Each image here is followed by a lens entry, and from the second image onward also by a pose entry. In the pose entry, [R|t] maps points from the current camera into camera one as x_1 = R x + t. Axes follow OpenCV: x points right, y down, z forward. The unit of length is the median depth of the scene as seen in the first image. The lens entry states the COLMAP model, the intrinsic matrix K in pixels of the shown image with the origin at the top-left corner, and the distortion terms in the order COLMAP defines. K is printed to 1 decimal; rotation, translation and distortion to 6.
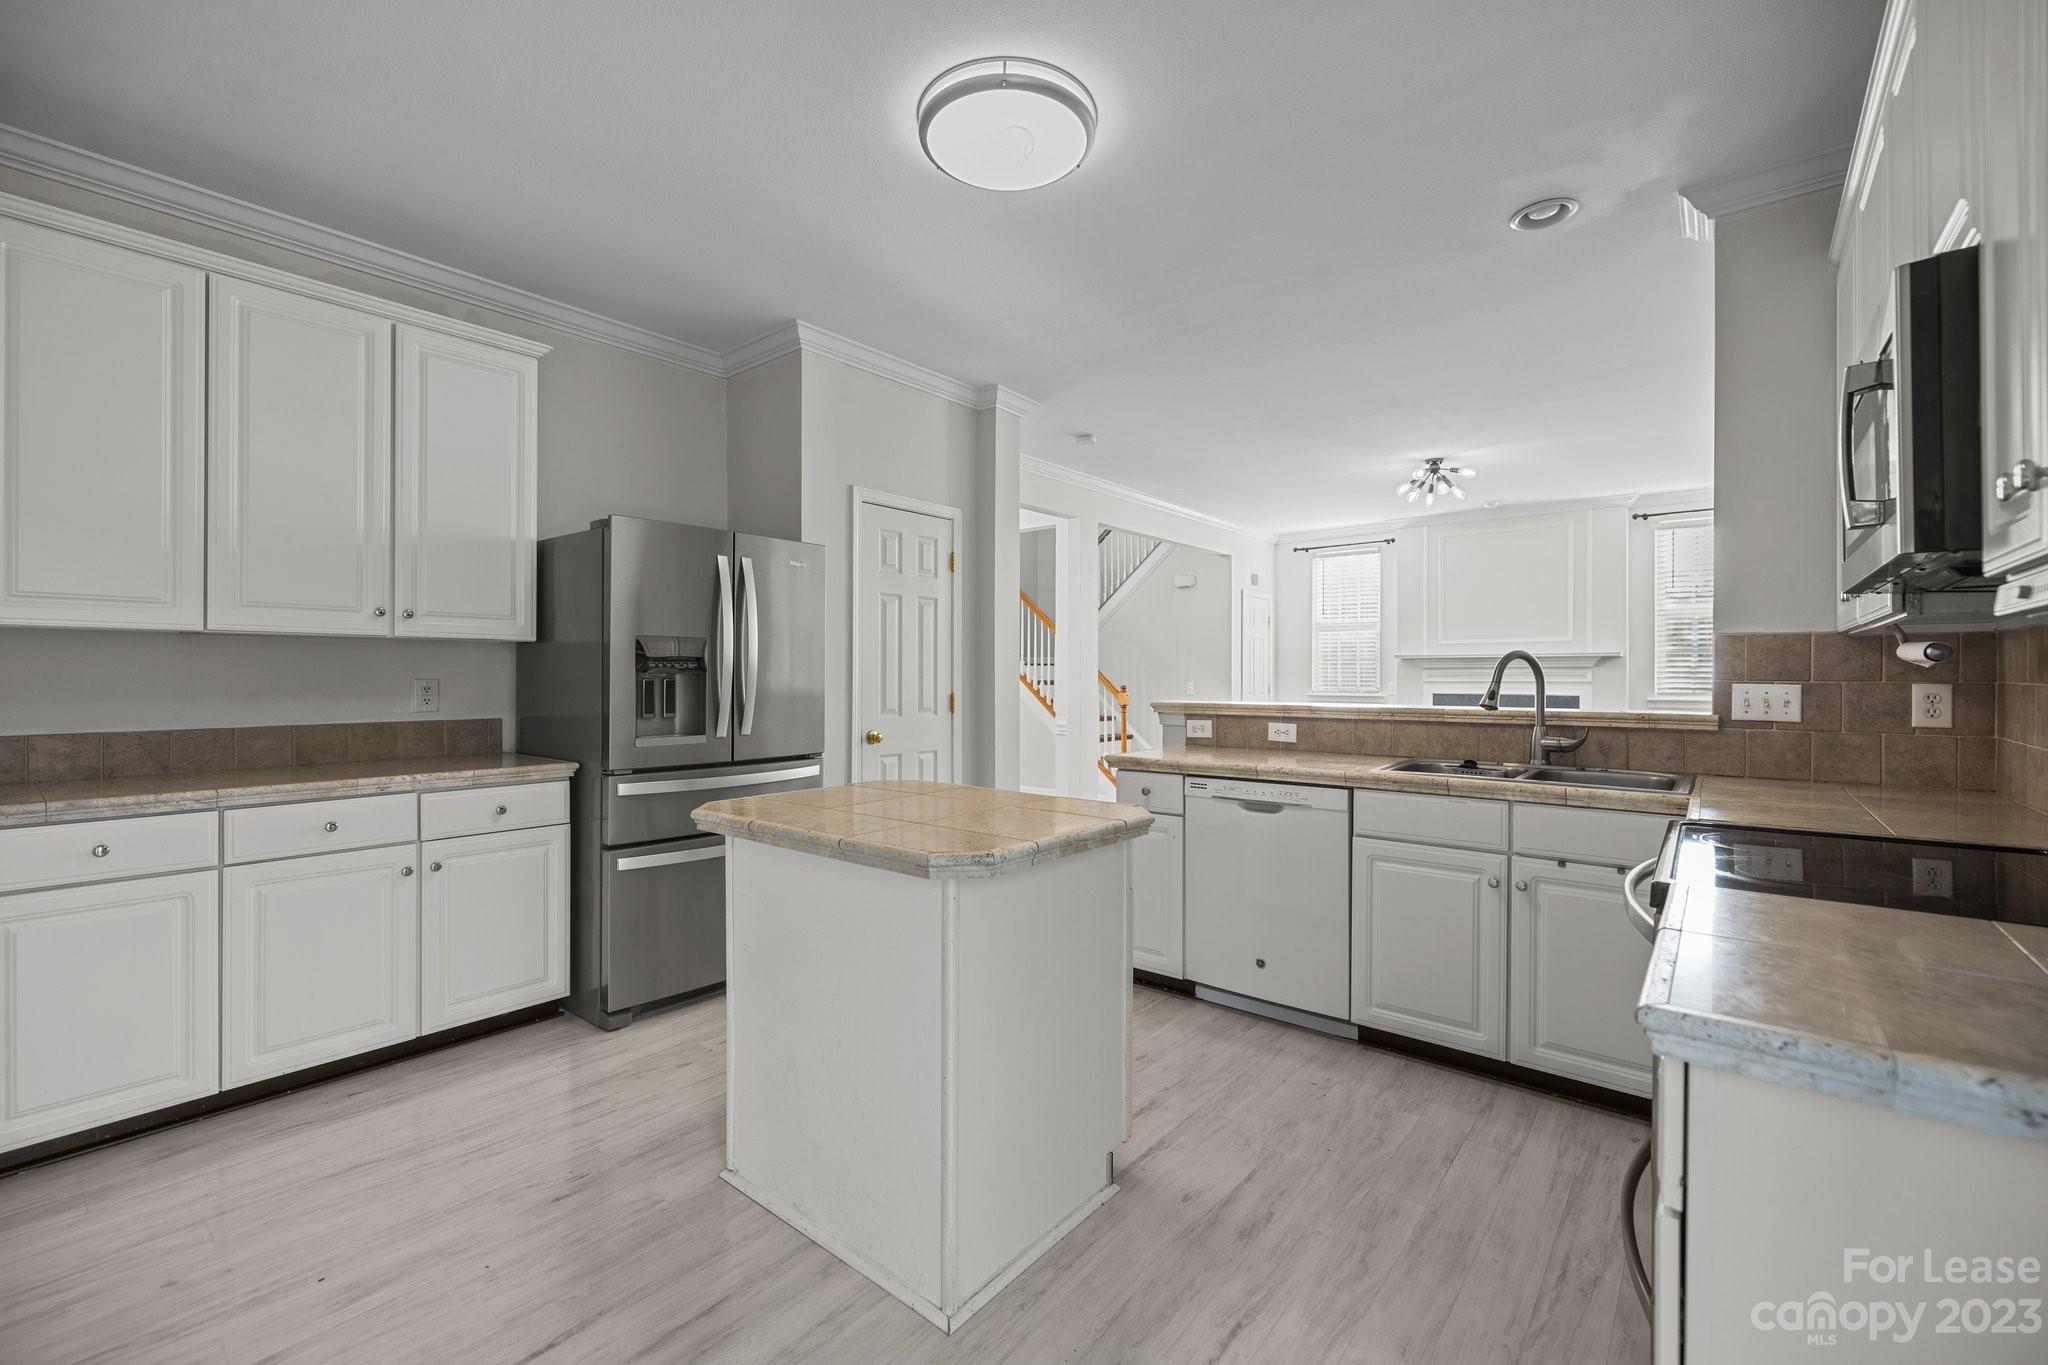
lens RADIAL K [[856.5, 0, 1018.2], [0, 856.5, 679.6], [0, 0, 1]] dist [0.002413, 0.000089]
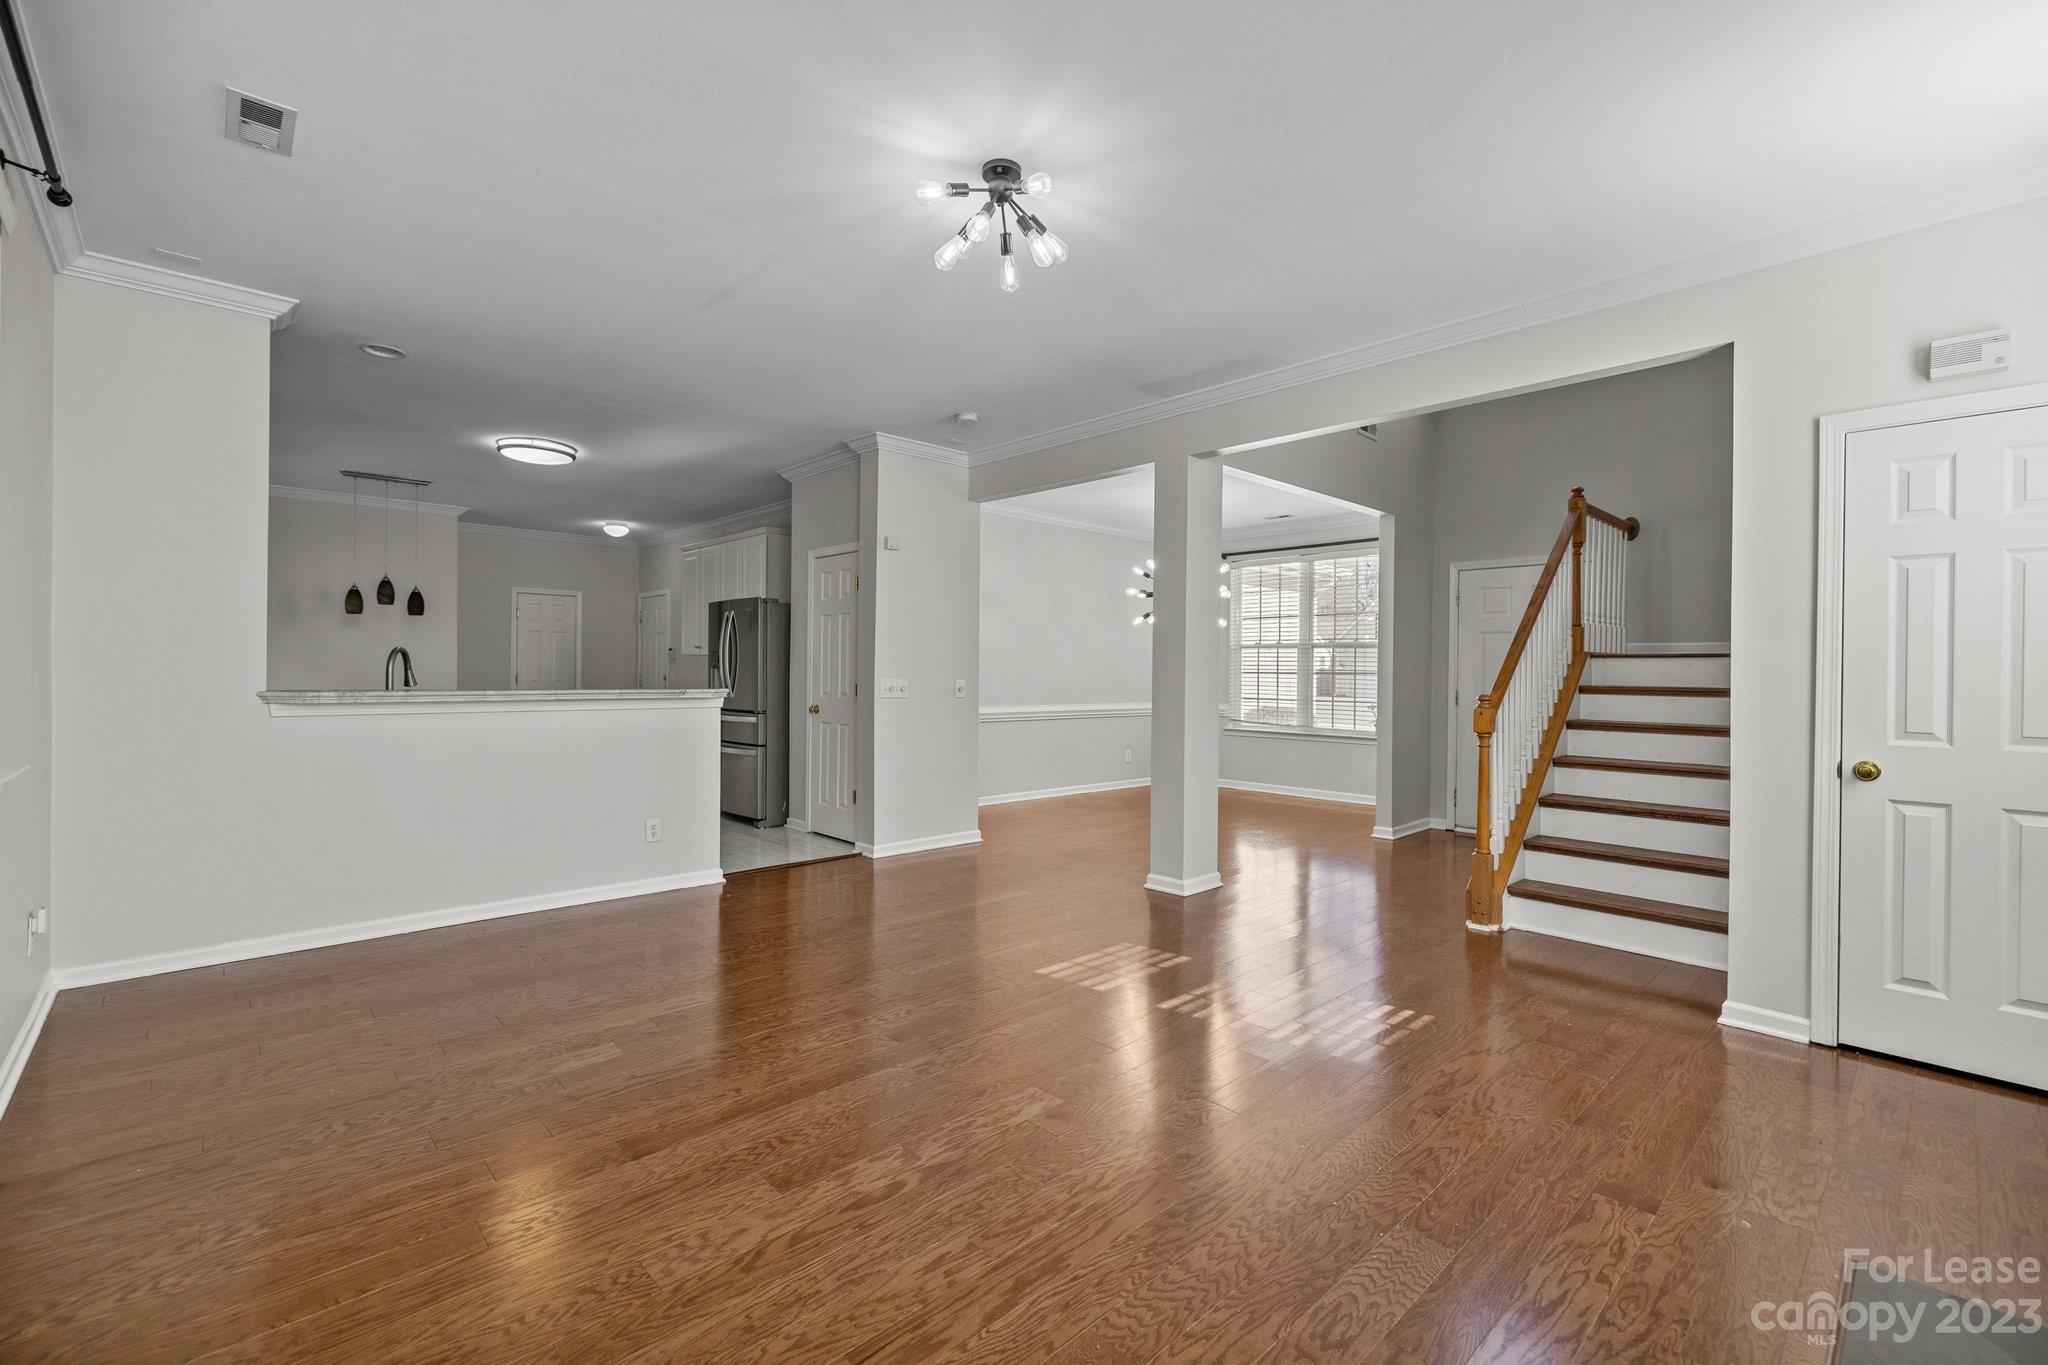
lens RADIAL K [[870.7, 0, 1024.0], [0, 870.7, 682.5], [0, 0, 1]] dist [0.001673, 0.000495]
pose [[-0.122493, 0.009061, -0.992428, 1.733380], [-0.015243, 0.999823, 0.011010, -0.005439], [0.992352, 0.016477, -0.122333, 2.018605]]
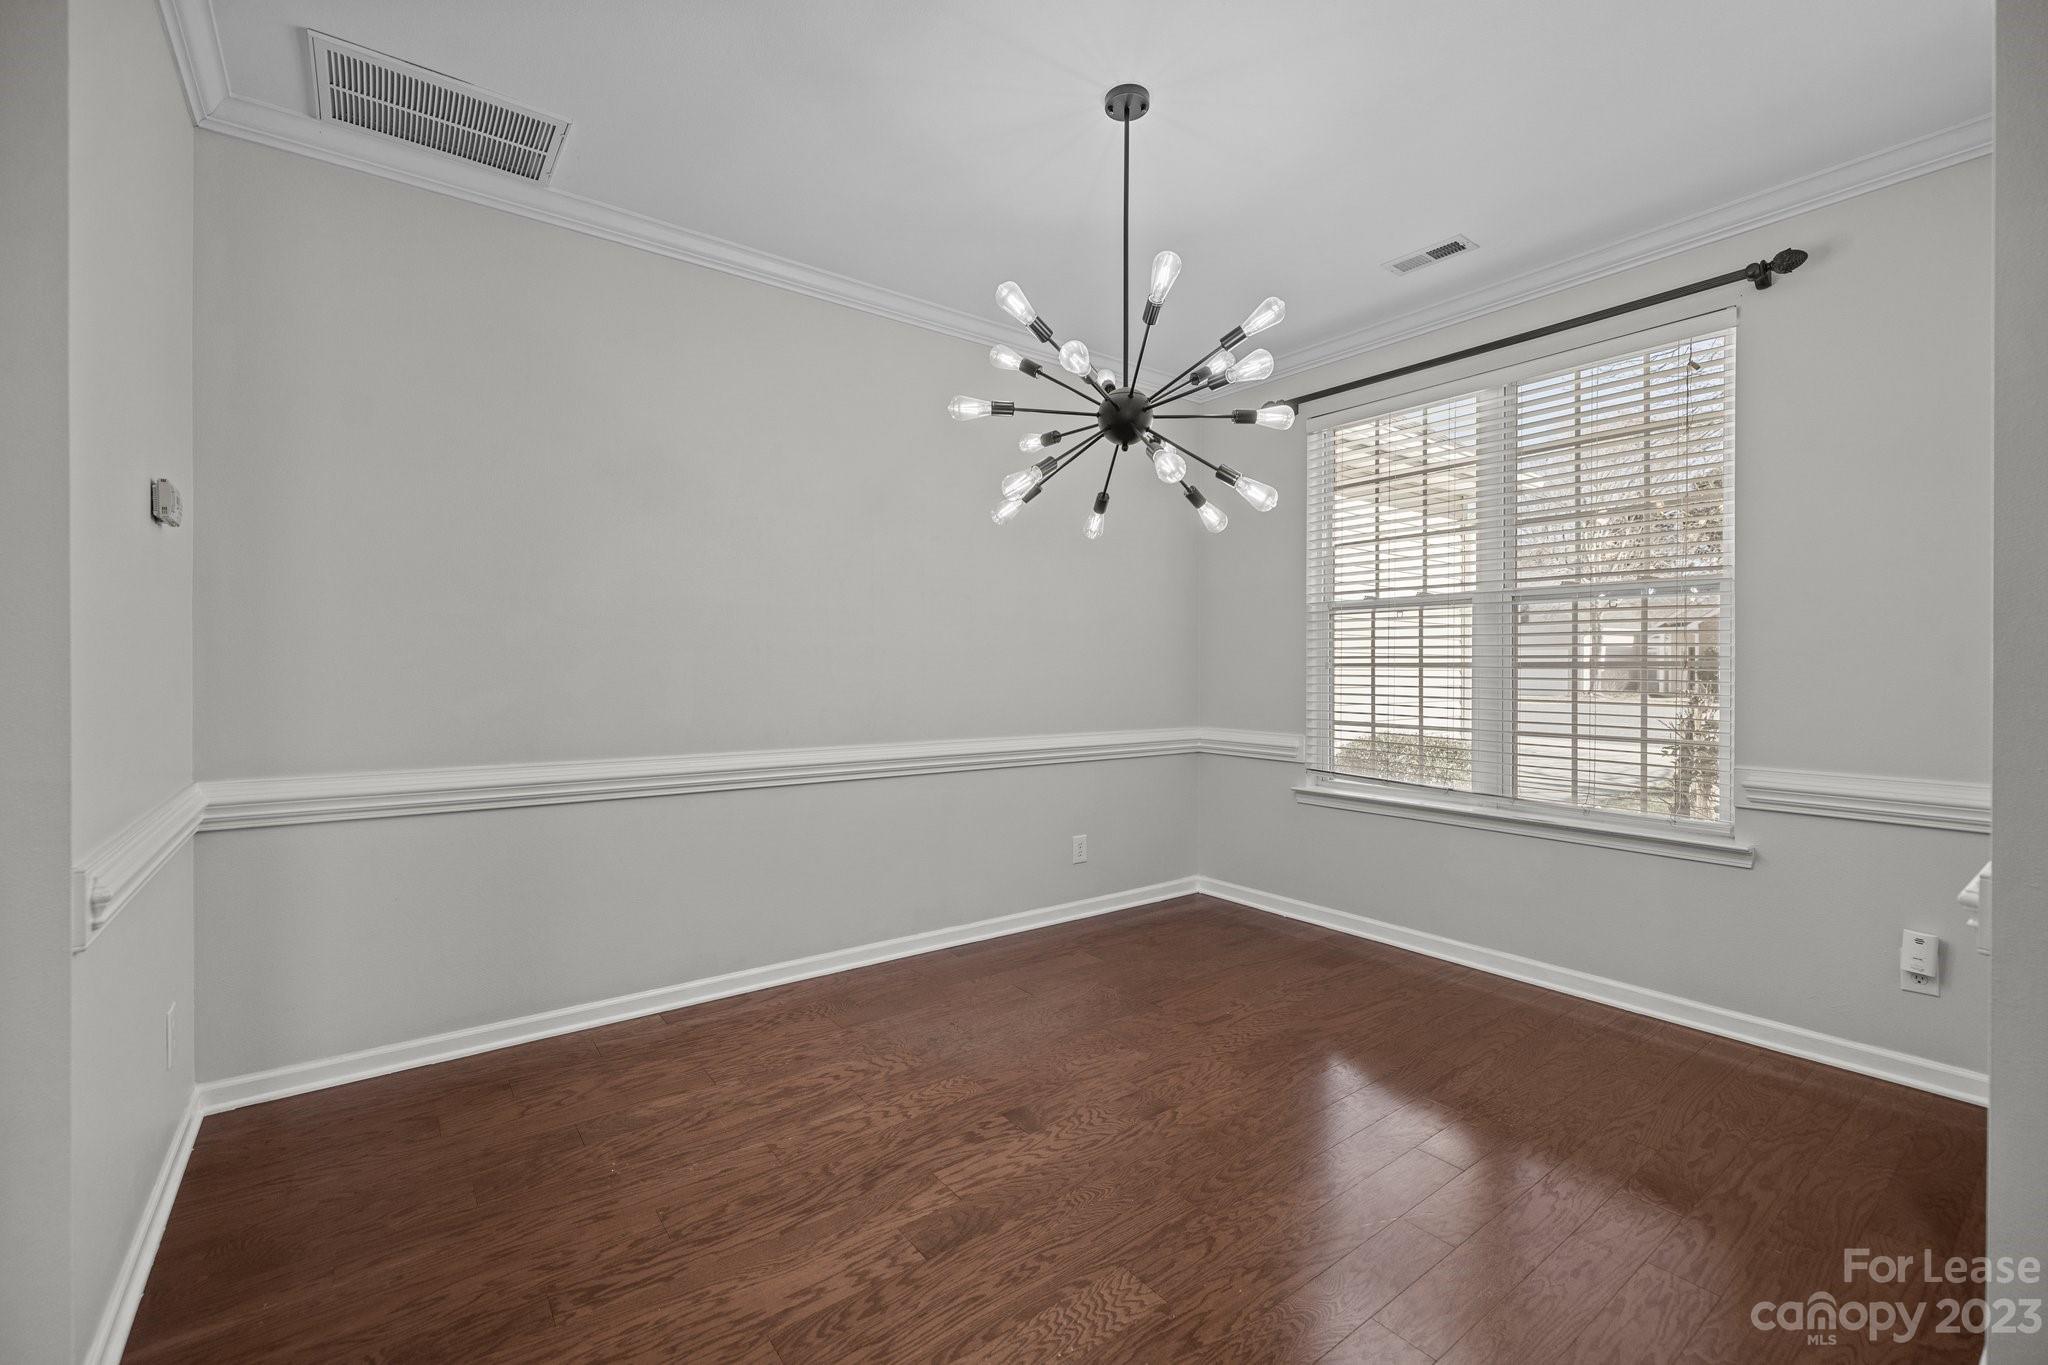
lens RADIAL K [[863.1, 0, 1020.9], [0, 863.1, 672.4], [0, 0, 1]] dist [-0.000739, -0.000674]
pose [[-0.234338, 0.006467, -0.972134, 0.074541], [-0.006821, 0.999942, 0.008296, -0.012401], [0.972131, 0.008575, -0.234280, 2.234286]]
